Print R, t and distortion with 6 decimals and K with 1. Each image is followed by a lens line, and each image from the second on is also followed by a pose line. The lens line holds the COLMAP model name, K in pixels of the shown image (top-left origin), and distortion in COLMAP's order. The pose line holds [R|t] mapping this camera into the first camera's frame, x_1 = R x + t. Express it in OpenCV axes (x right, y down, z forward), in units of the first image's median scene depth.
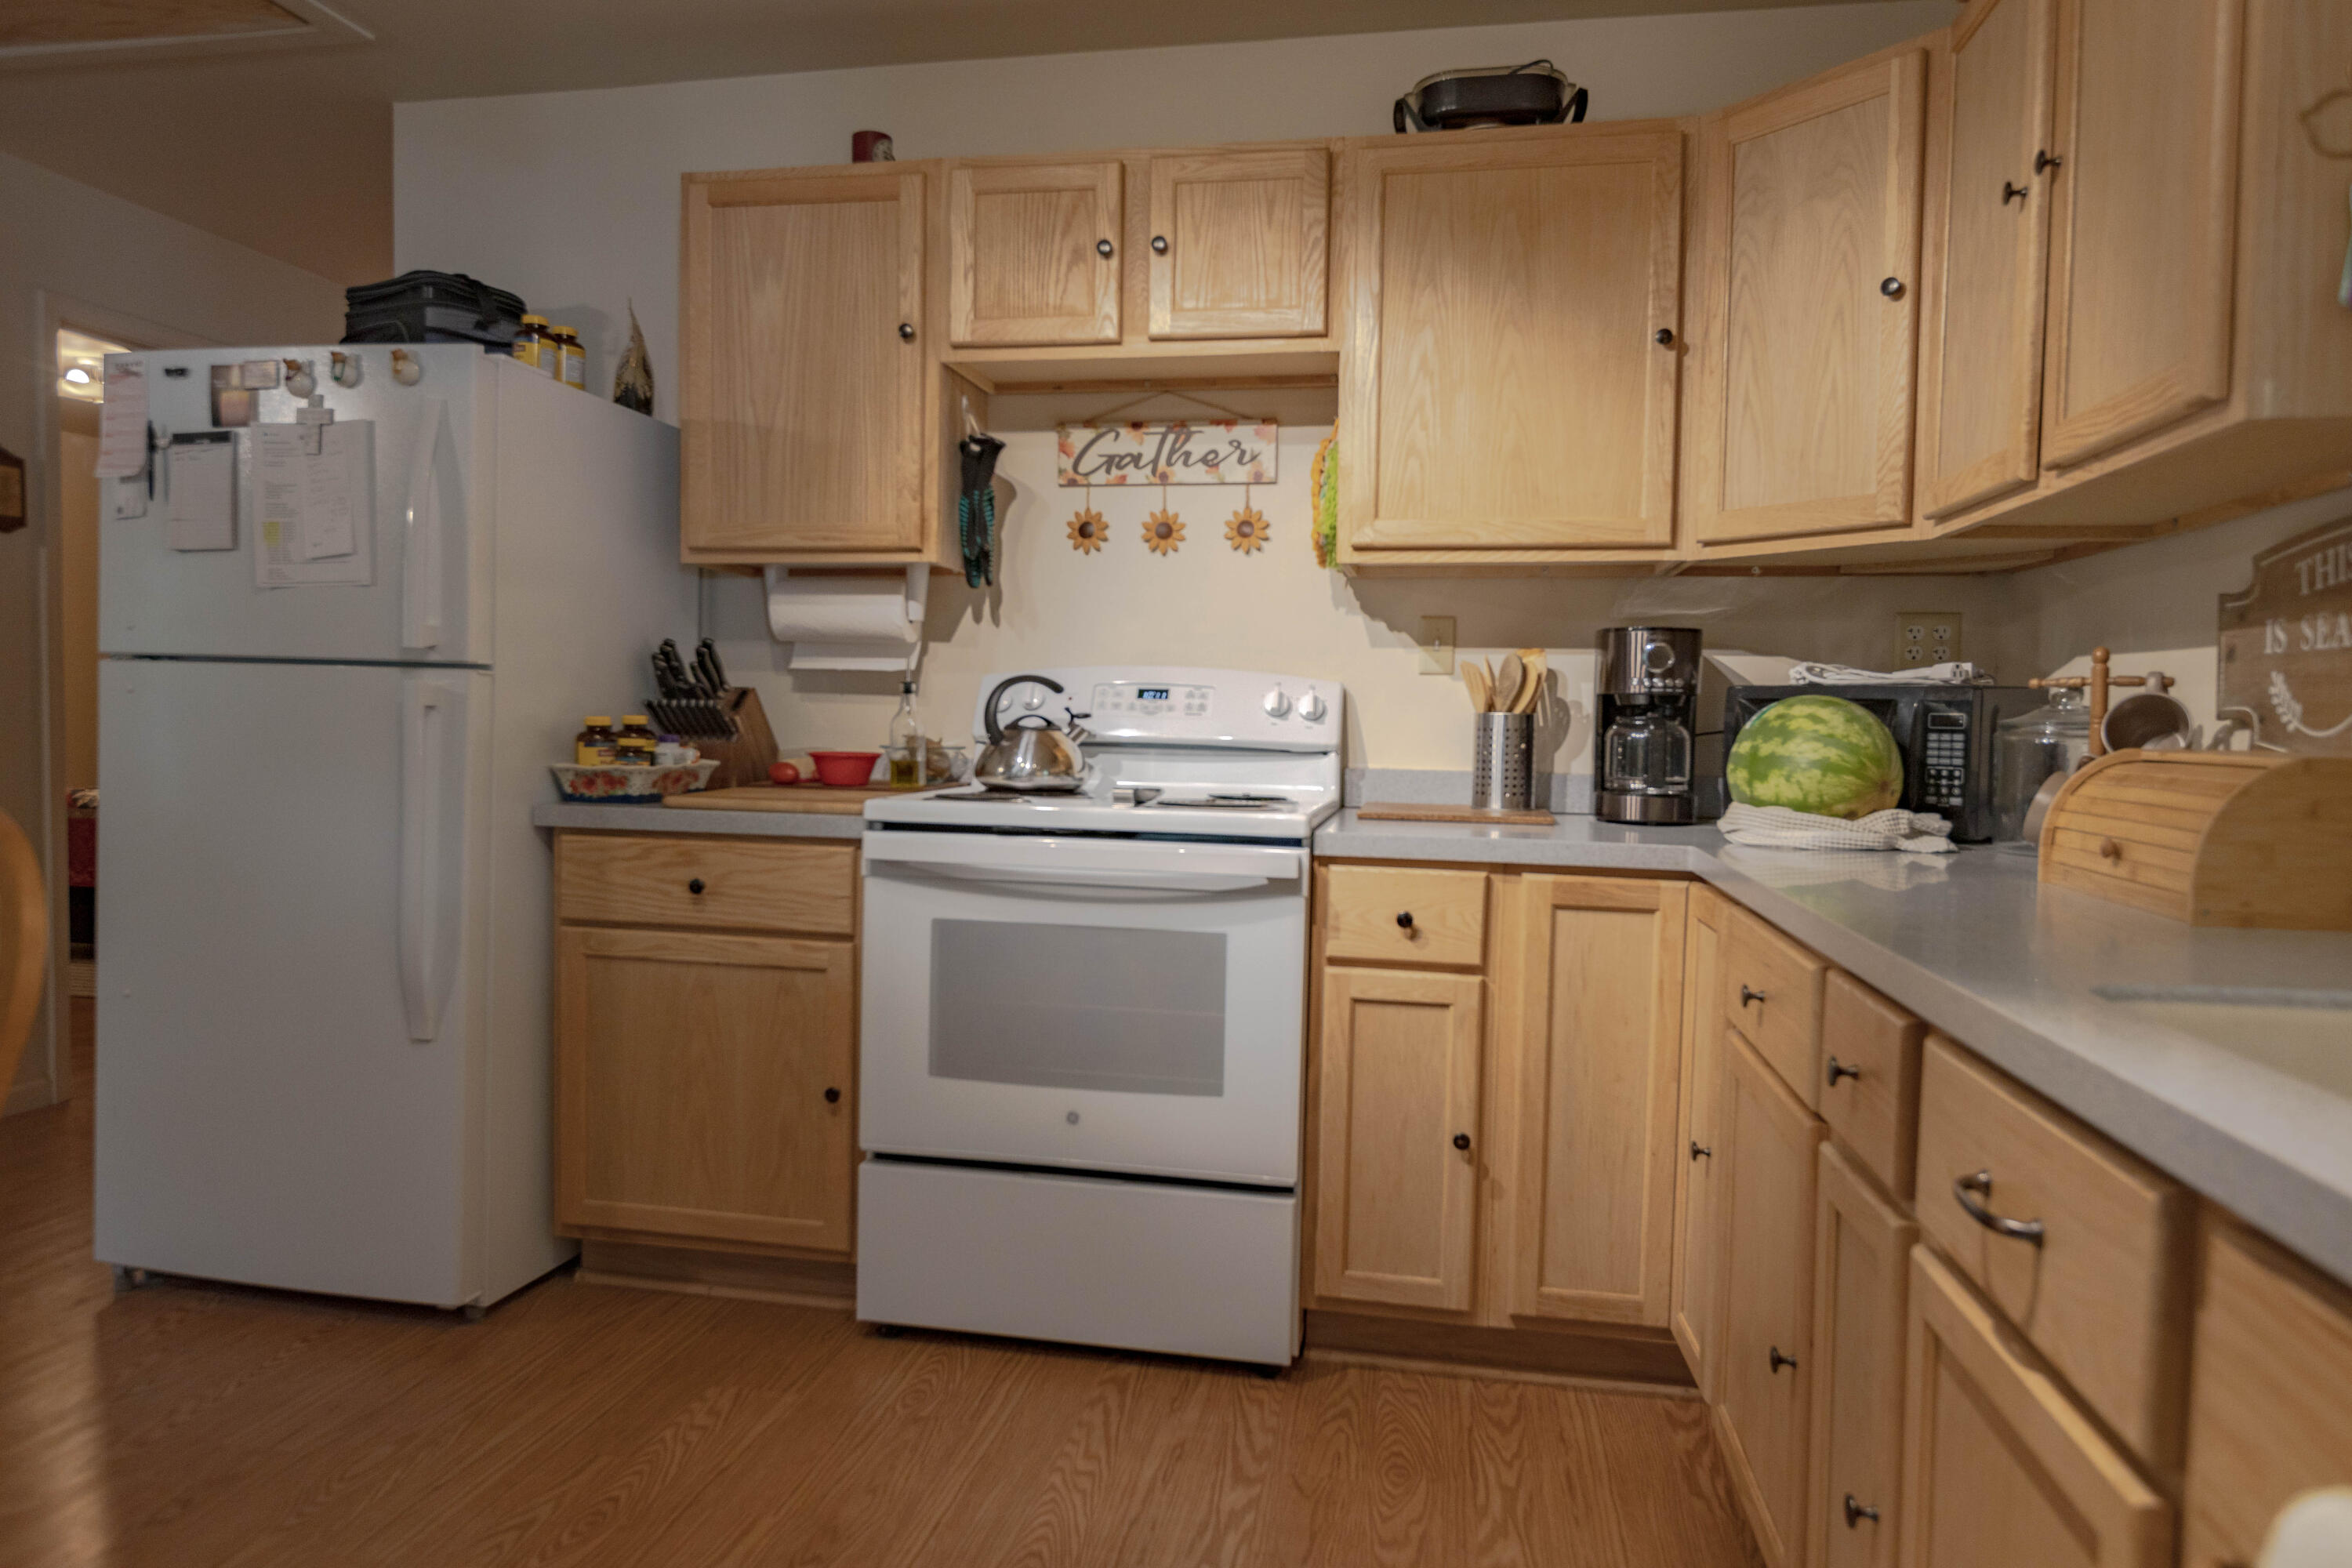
lens RADIAL K [[1515.8, 0, 1172.4], [0, 1515.8, 772.0], [0, 0, 1]] dist [0.029677, -0.000750]
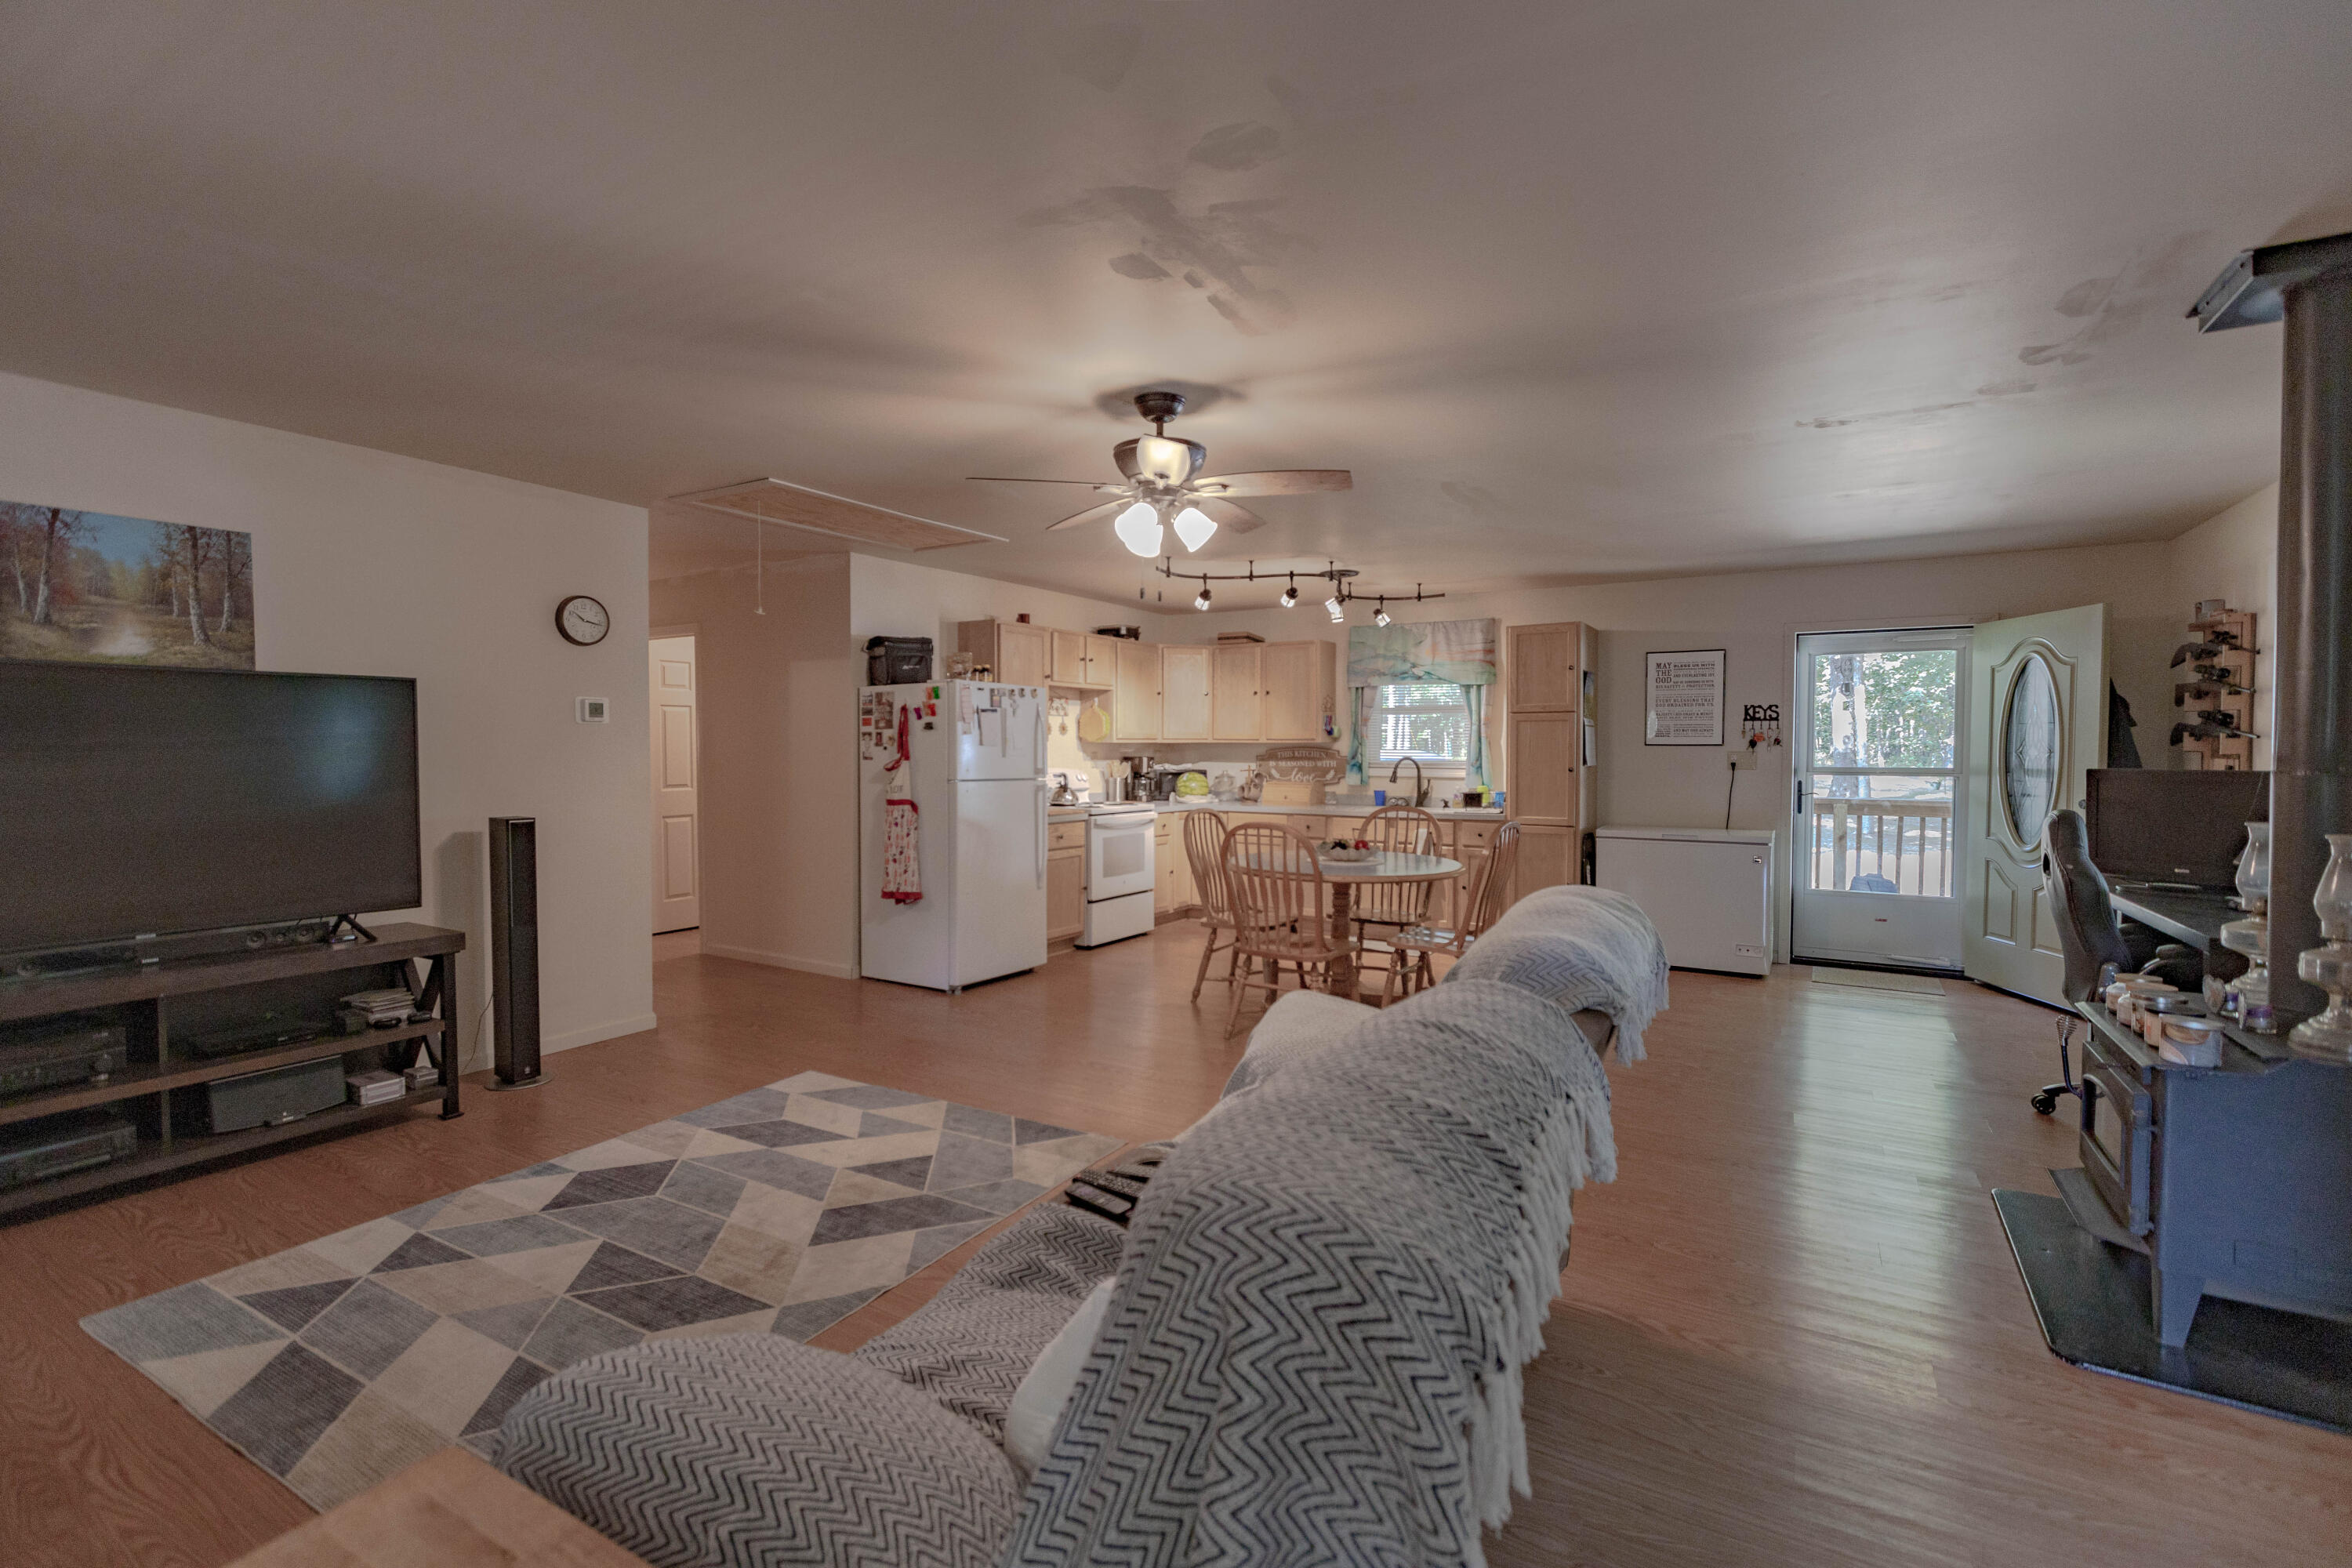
lens RADIAL K [[1033.9, 0, 1169.6], [0, 1033.9, 778.3], [0, 0, 1]] dist [0.001835, -0.001226]
pose [[0.349537, -0.046089, 0.935788, -2.405642], [0.041288, 0.998577, 0.033760, -0.129361], [-0.936012, 0.026836, 0.350943, -0.092566]]
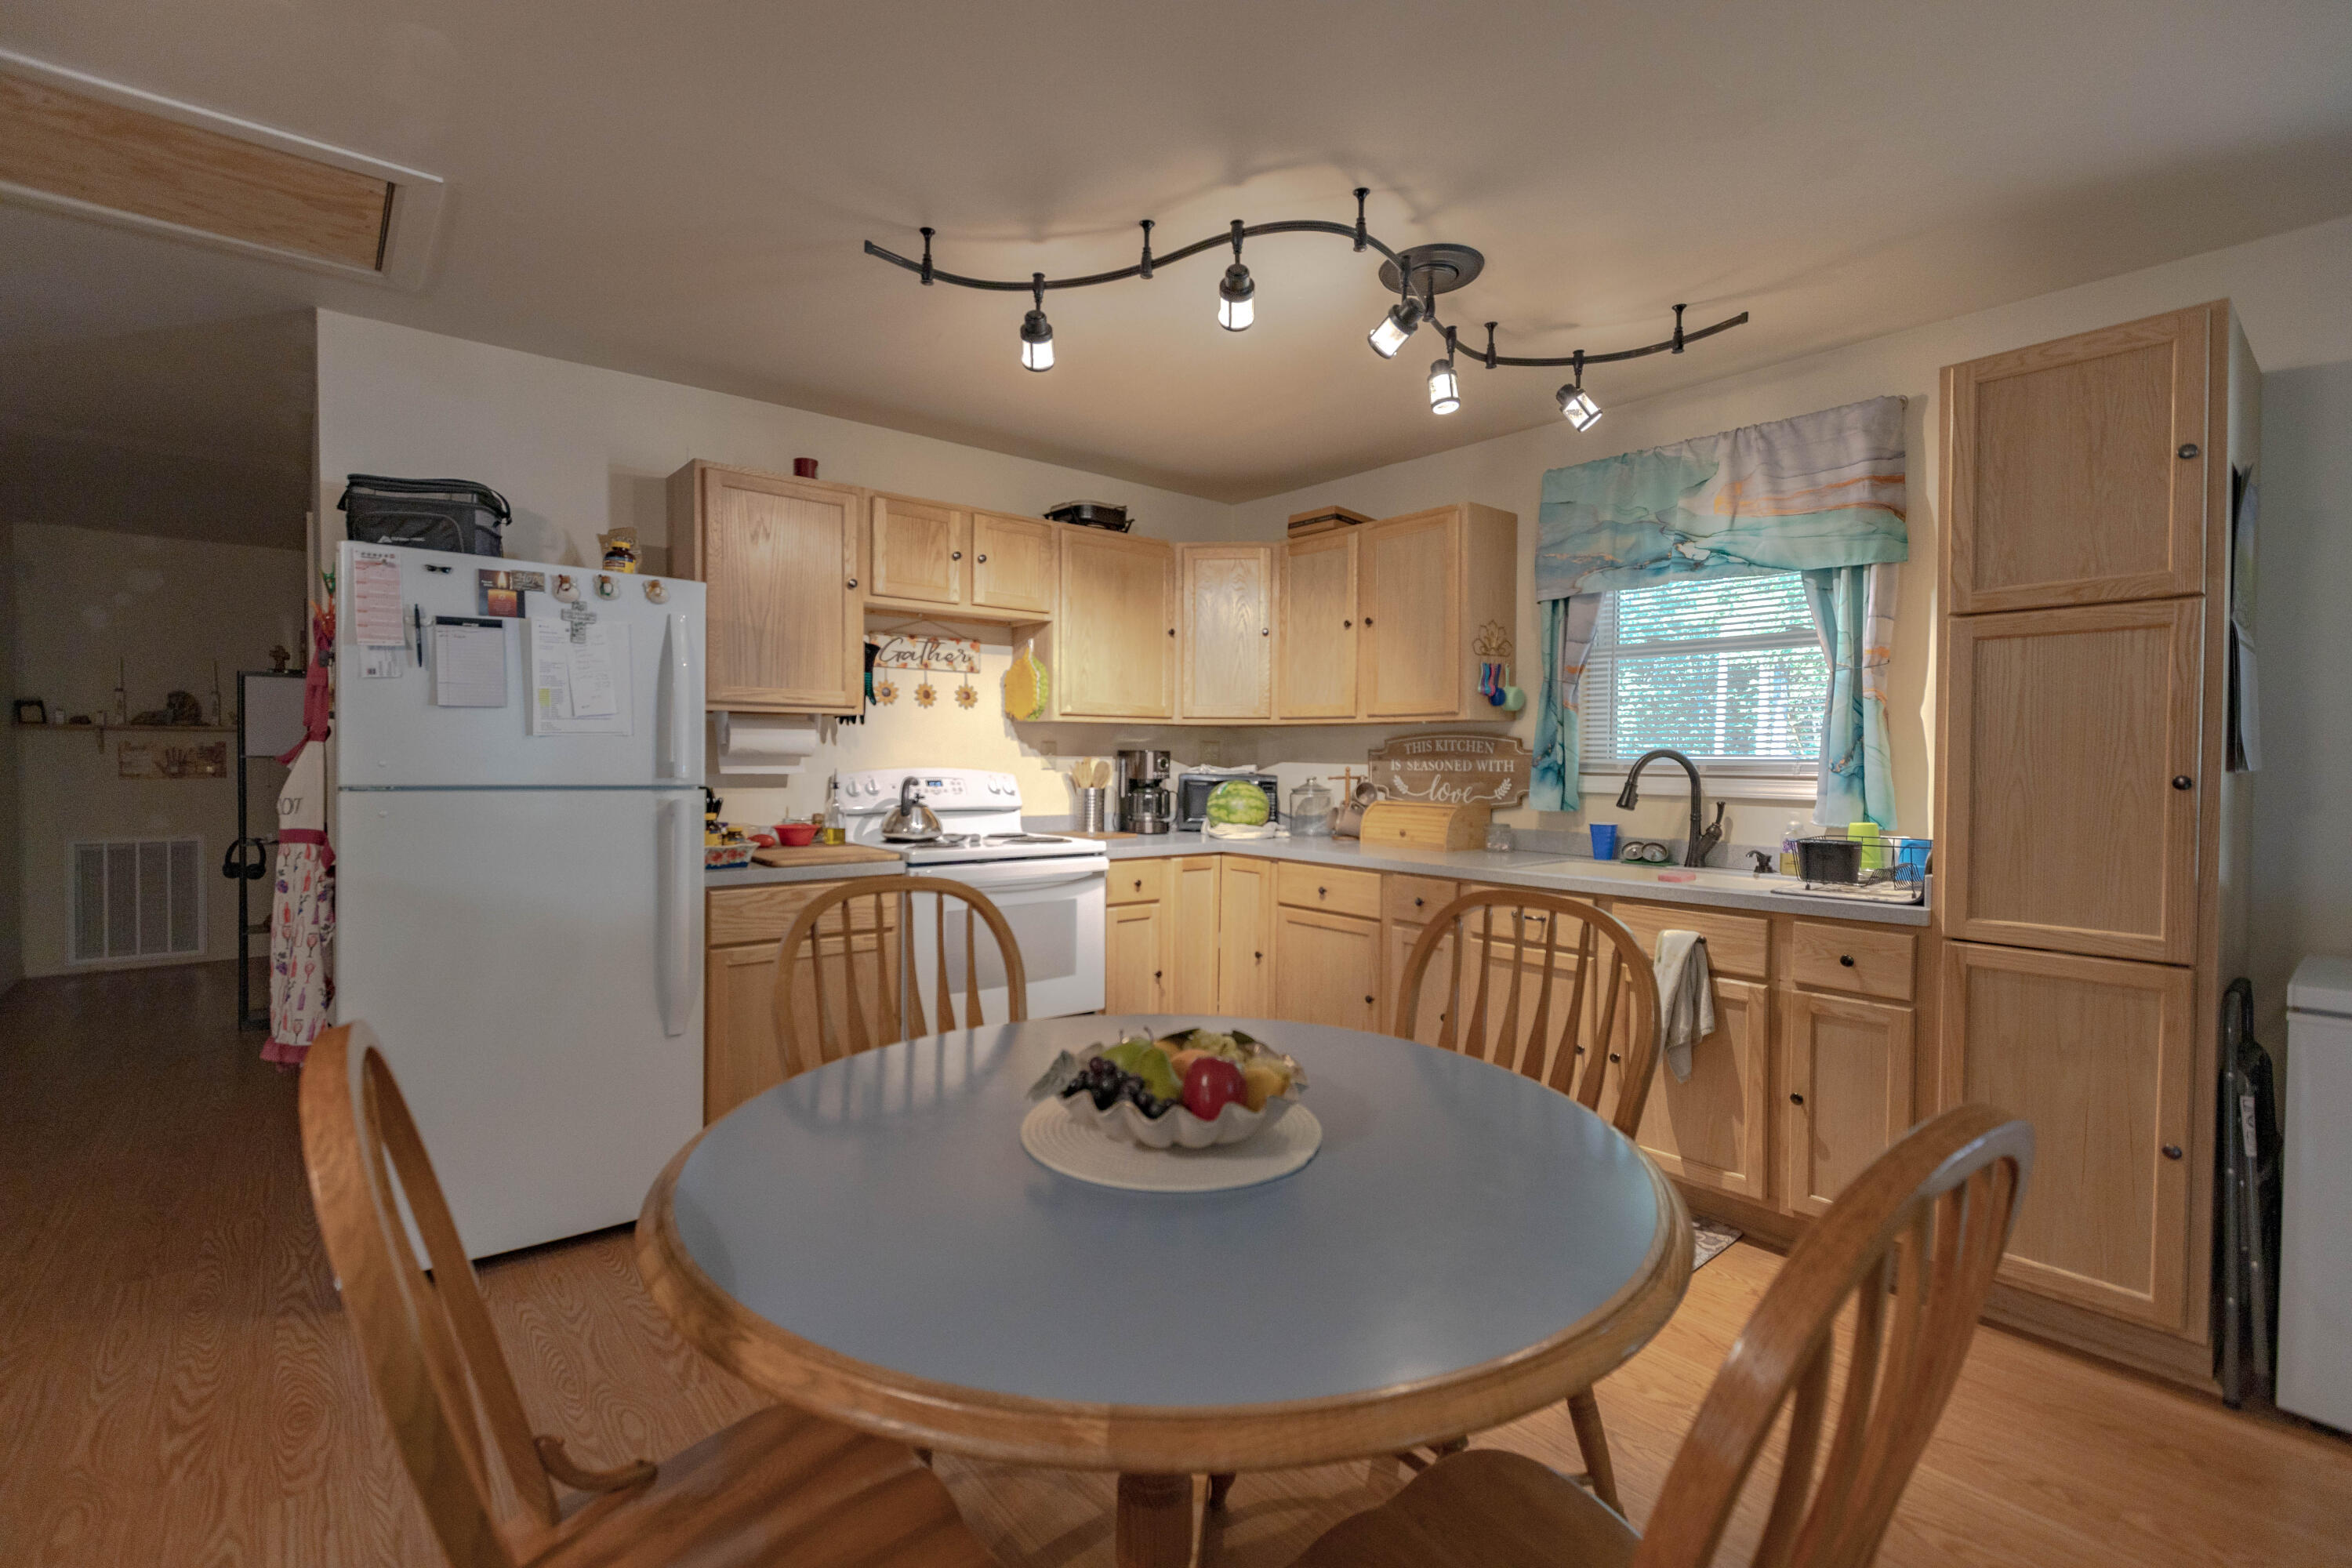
lens RADIAL K [[1033.9, 0, 1169.6], [0, 1033.9, 778.3], [0, 0, 1]] dist [0.001835, -0.001226]
pose [[0.630807, -0.030828, 0.775327, -0.909374], [0.034715, 0.999331, 0.011491, -0.068928], [-0.775163, 0.019667, 0.631456, -0.029969]]
